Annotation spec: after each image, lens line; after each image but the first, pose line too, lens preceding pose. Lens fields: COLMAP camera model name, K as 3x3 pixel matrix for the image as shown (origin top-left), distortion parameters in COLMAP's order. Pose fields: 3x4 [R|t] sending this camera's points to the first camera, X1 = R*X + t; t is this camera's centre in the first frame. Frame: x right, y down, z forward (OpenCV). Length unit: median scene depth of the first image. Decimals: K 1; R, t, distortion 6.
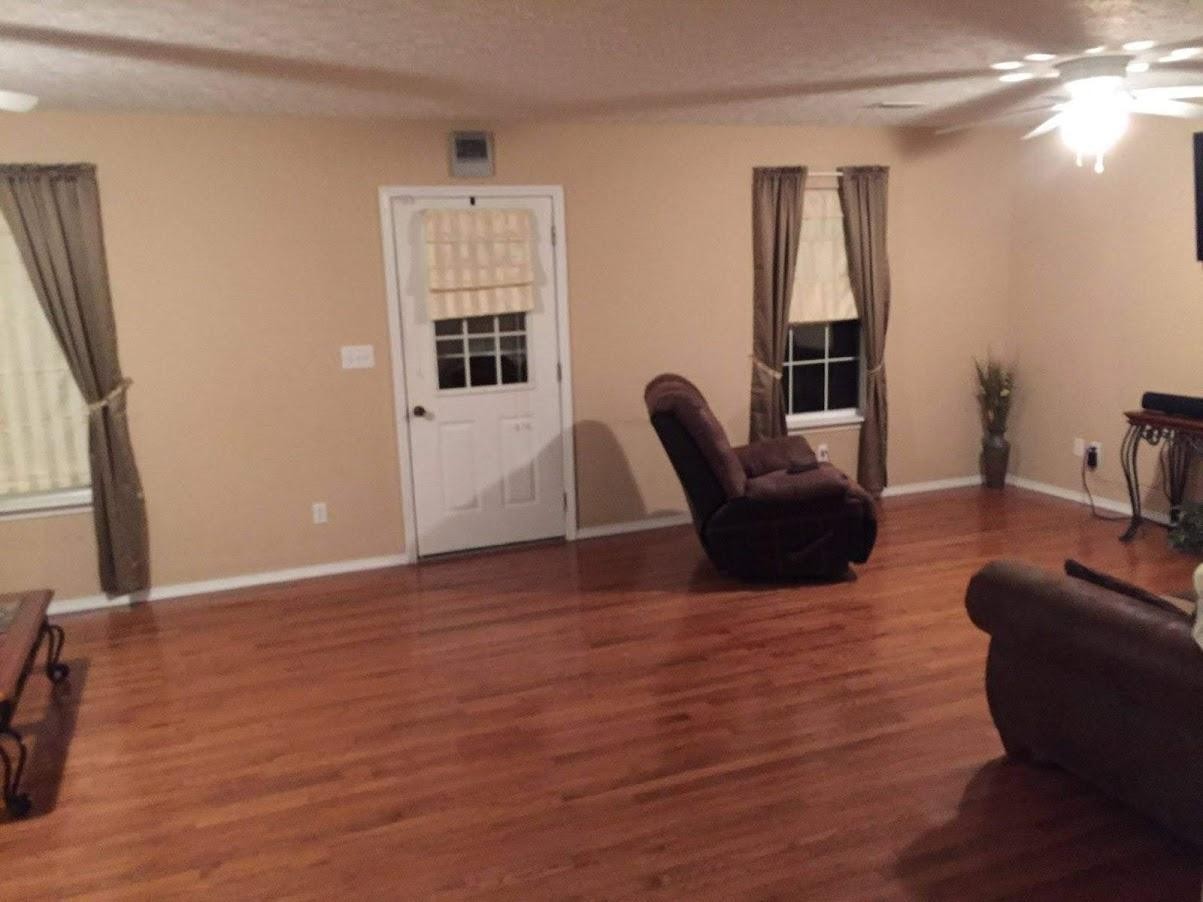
lens RADIAL K [[1028.9, 0, 599.3], [0, 1028.9, 447.7], [0, 0, 1]] dist [0.076682, -0.080523]
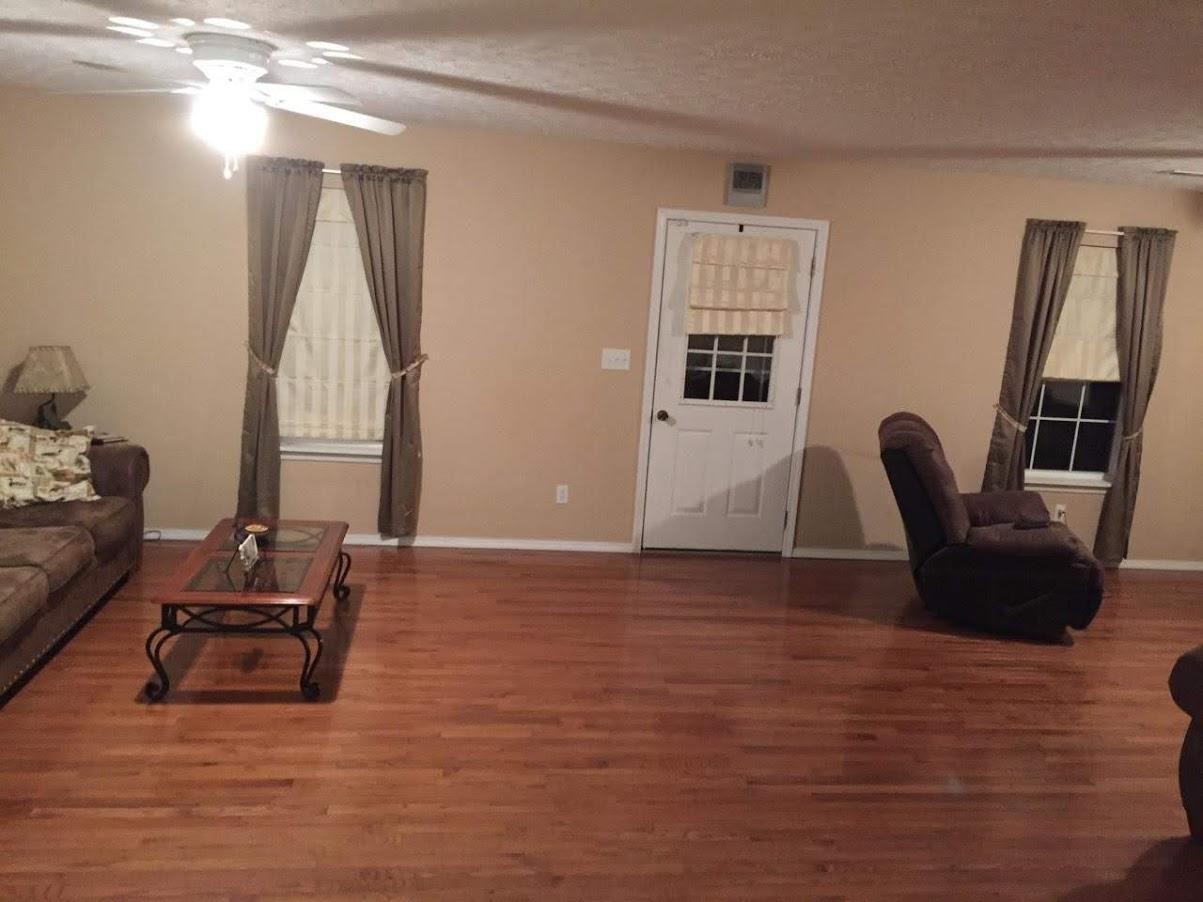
lens RADIAL K [[1028.9, 0, 591.7], [0, 1028.9, 449.6], [0, 0, 1]] dist [0.076682, -0.080523]
pose [[0.963934, 0.144729, -0.223349, 0.000587], [-0.145334, 0.989286, 0.013817, -0.003915], [0.222956, 0.019142, 0.974641, -0.073400]]
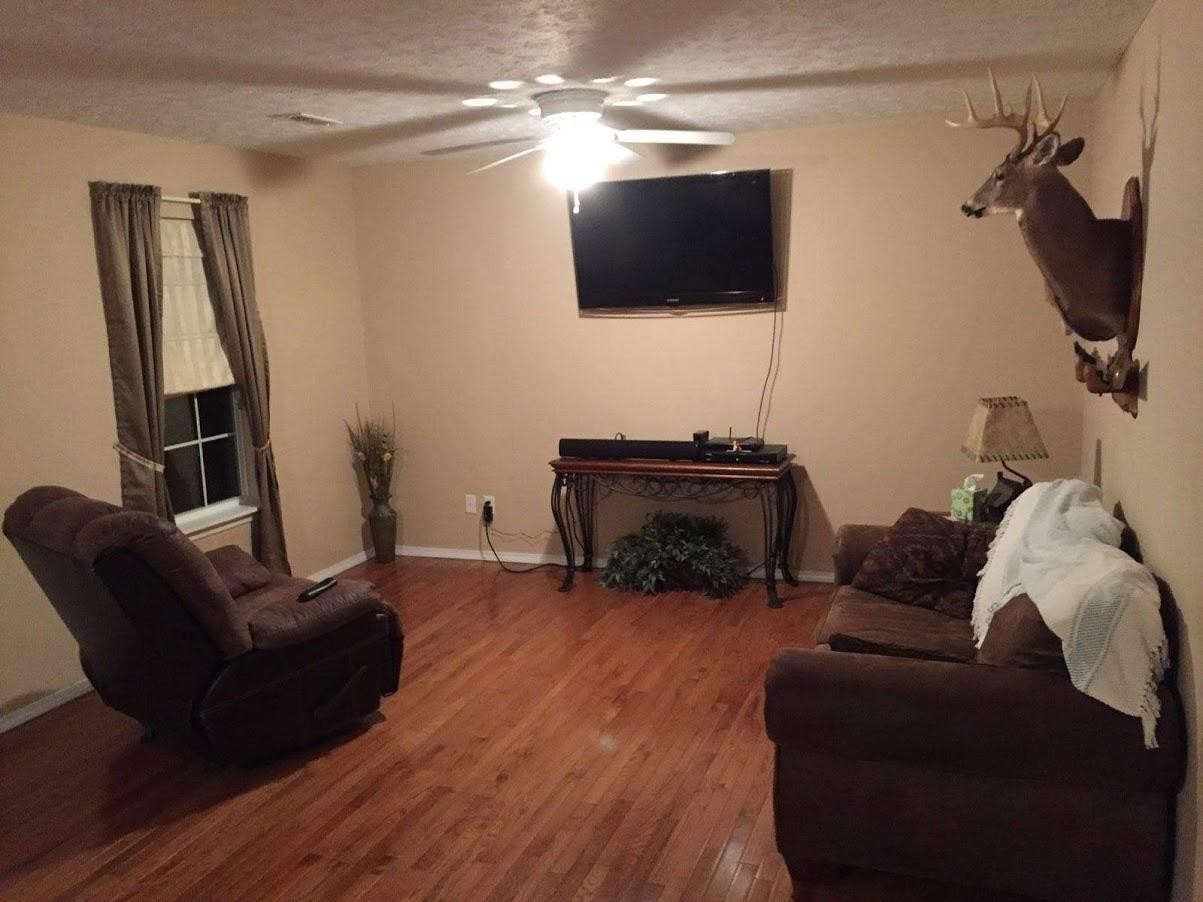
lens RADIAL K [[1028.9, 0, 594.8], [0, 1028.9, 456.3], [0, 0, 1]] dist [0.076682, -0.080523]
pose [[0.666862, -0.116511, 0.736016, -0.178958], [0.148643, 0.988650, 0.021826, -0.053876], [-0.730205, 0.094849, 0.676612, 0.305251]]
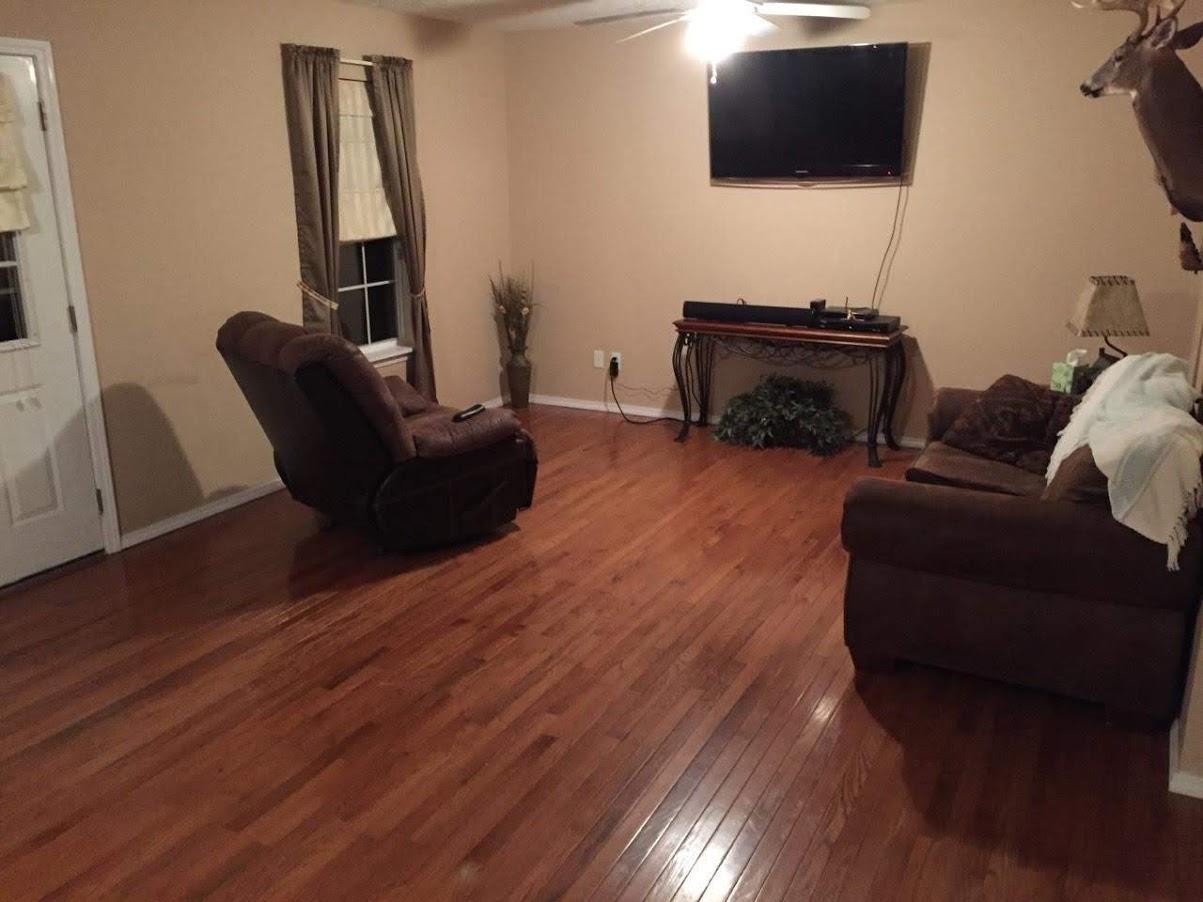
lens RADIAL K [[1028.9, 0, 600.5], [0, 1028.9, 455.7], [0, 0, 1]] dist [0.076682, -0.080523]
pose [[0.752227, -0.154406, 0.640557, -0.244210], [0.098121, 0.987566, 0.122825, -0.035549], [-0.651557, -0.029540, 0.758024, 0.241030]]
